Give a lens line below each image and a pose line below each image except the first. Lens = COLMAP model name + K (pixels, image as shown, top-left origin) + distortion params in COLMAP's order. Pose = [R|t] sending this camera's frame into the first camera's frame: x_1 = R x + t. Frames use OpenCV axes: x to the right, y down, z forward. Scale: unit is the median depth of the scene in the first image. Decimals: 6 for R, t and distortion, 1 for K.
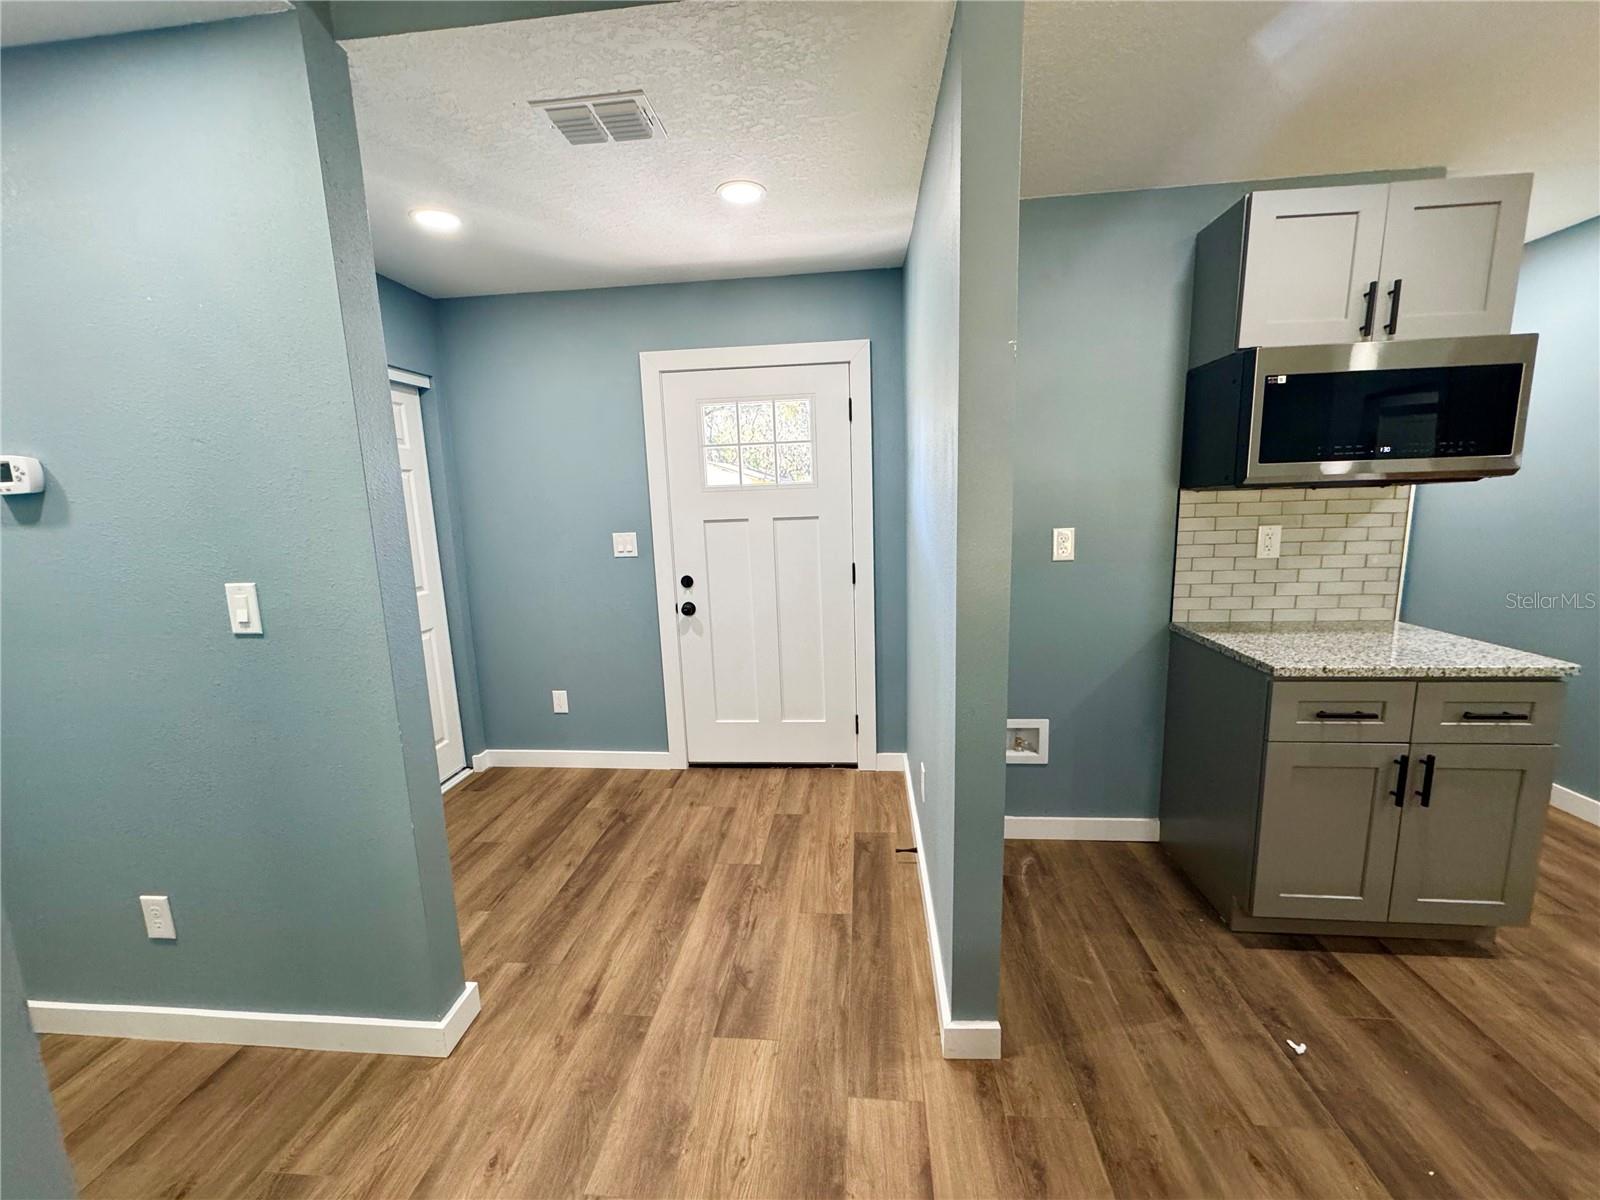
lens RADIAL K [[636.1, 0, 801.1], [0, 636.1, 598.2], [0, 0, 1]] dist [-0.000684, 0.000083]
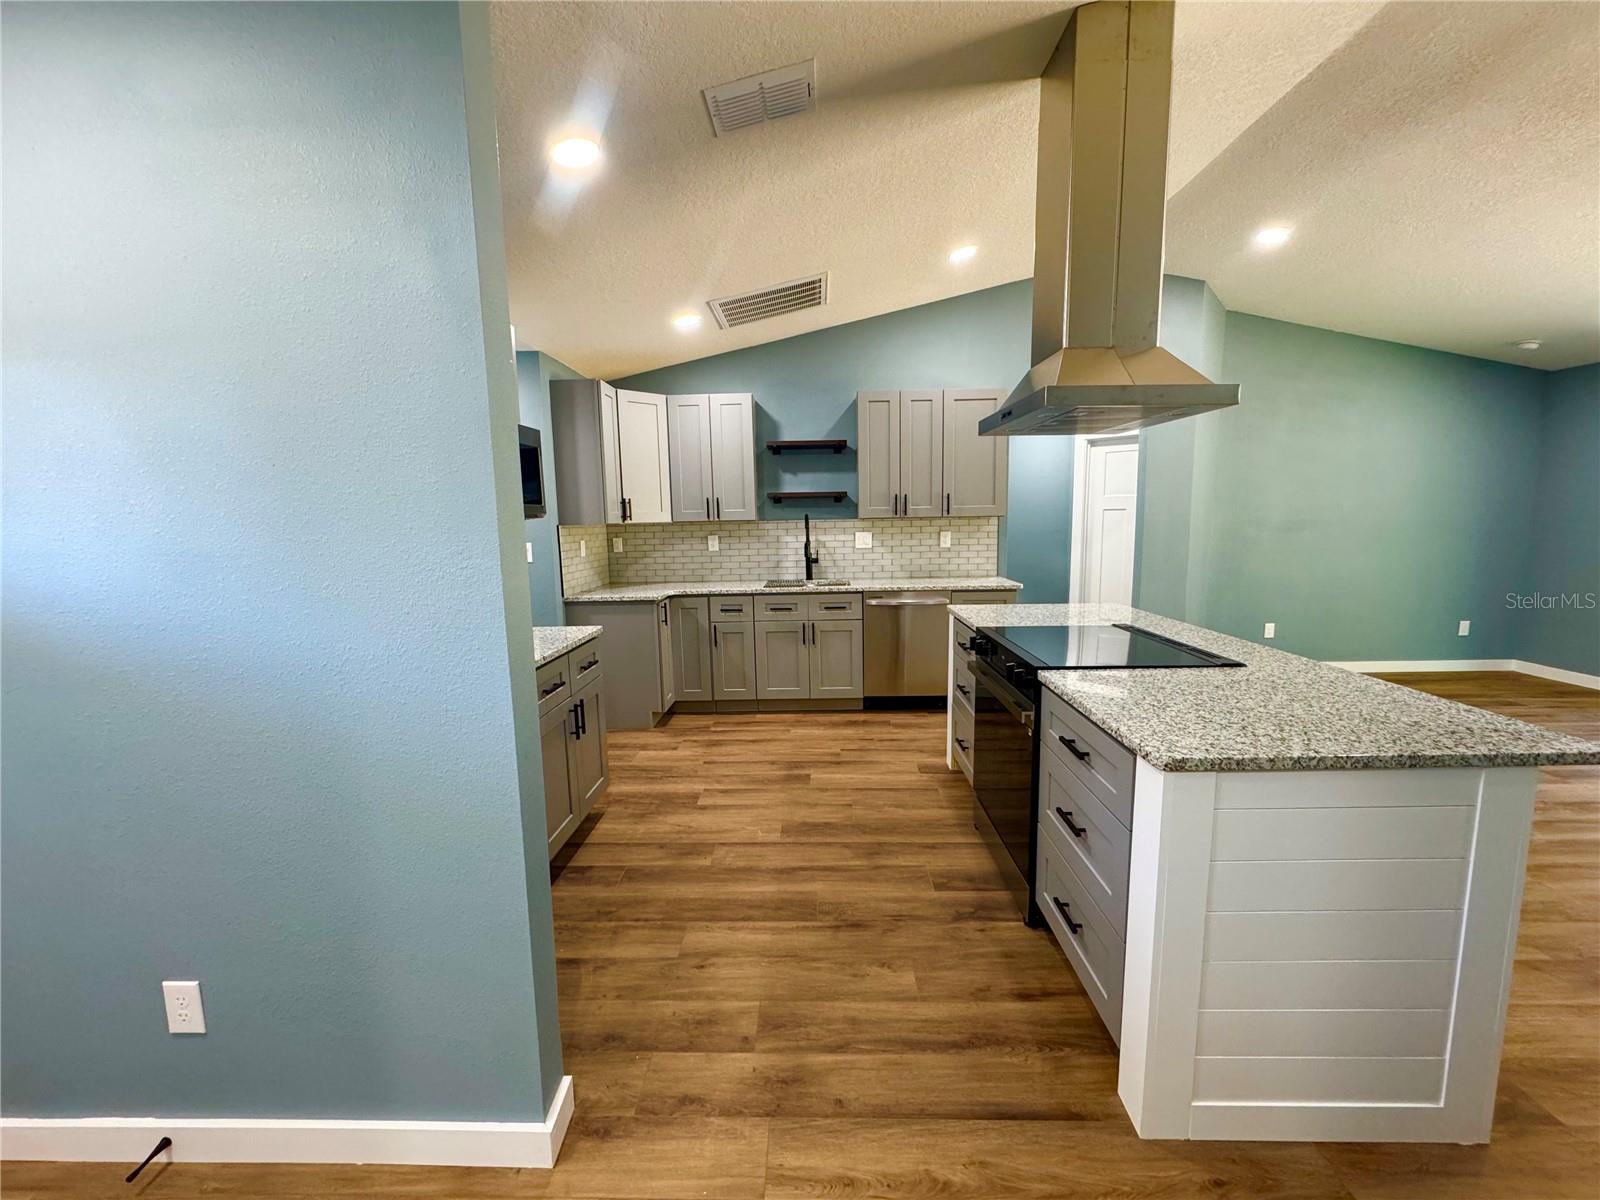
lens RADIAL K [[636.1, 0, 801.1], [0, 636.1, 598.2], [0, 0, 1]] dist [-0.000684, 0.000083]
pose [[-0.067989, -0.098131, 0.992848, -0.474651], [0.183235, 0.976995, 0.109112, -0.051428], [-0.980715, 0.189343, -0.048444, 0.465610]]
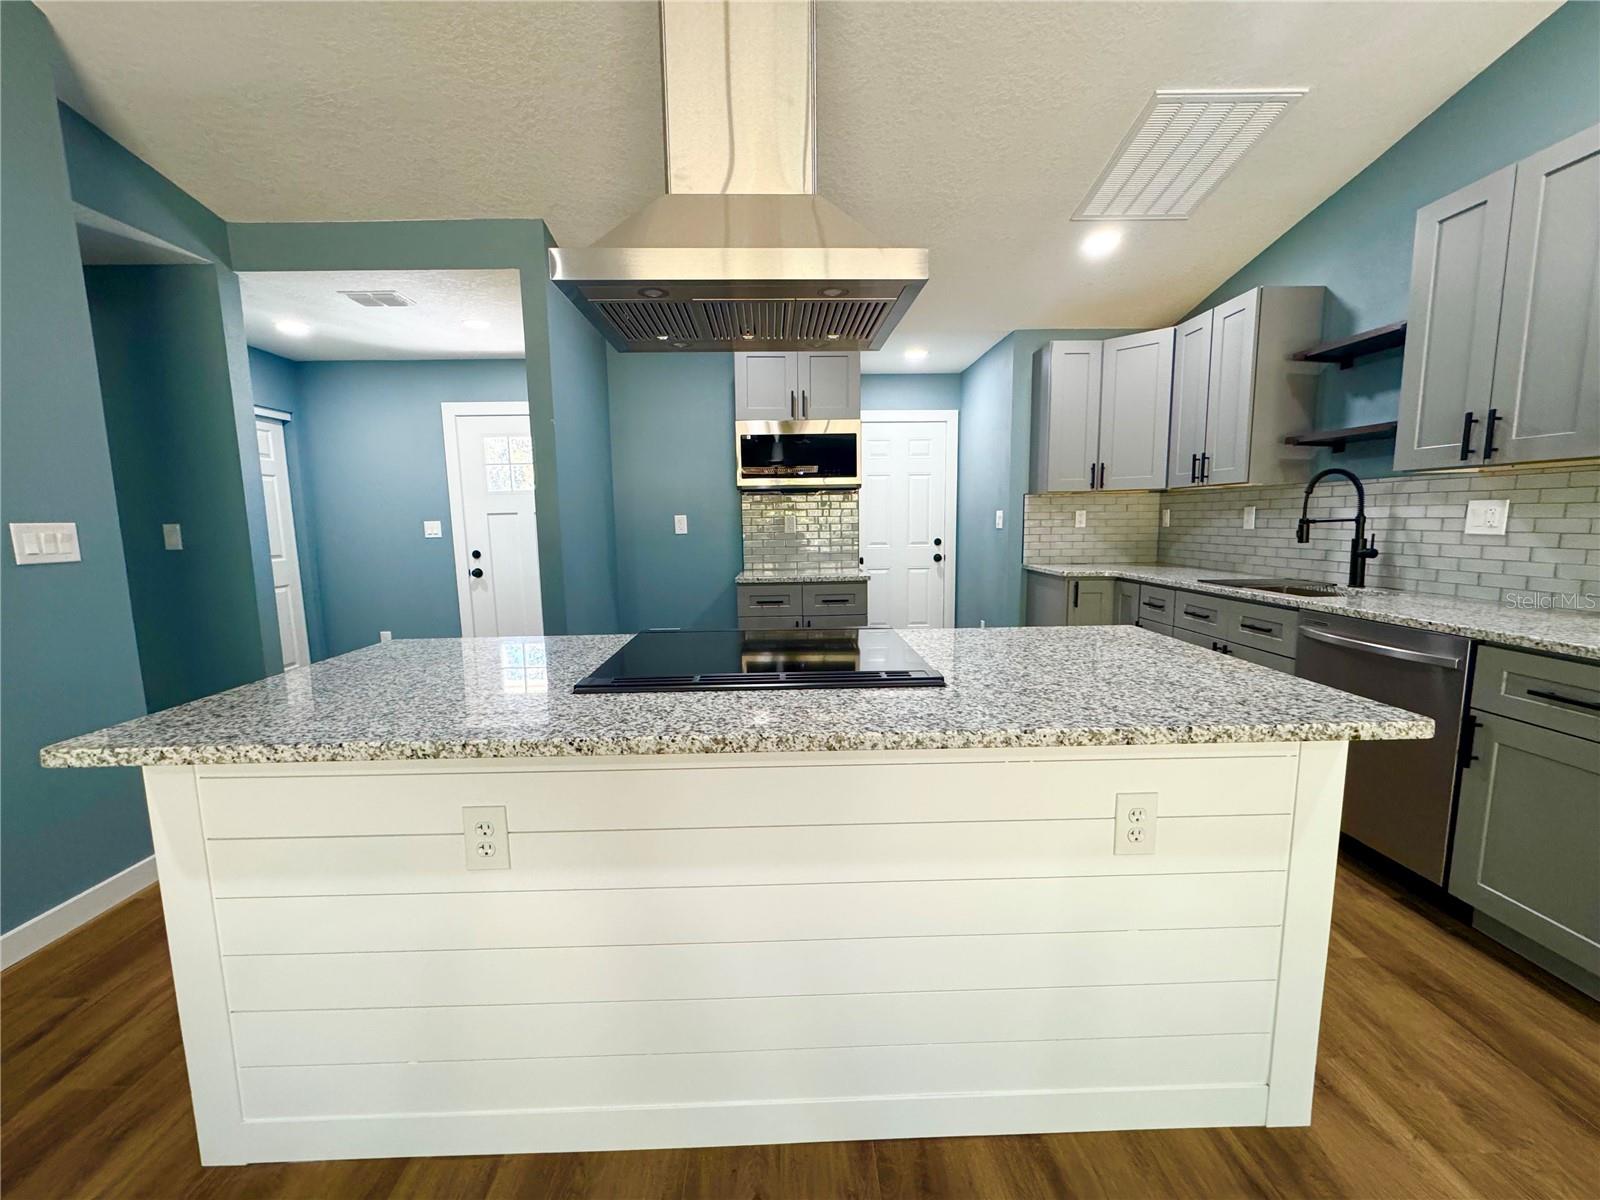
lens RADIAL K [[636.1, 0, 801.1], [0, 636.1, 598.2], [0, 0, 1]] dist [-0.000684, 0.000083]
pose [[0.991956, -0.001438, 0.126577, 0.637721], [0.006536, 0.999183, -0.039875, 0.232240], [-0.126416, 0.040381, 0.991155, -0.941047]]
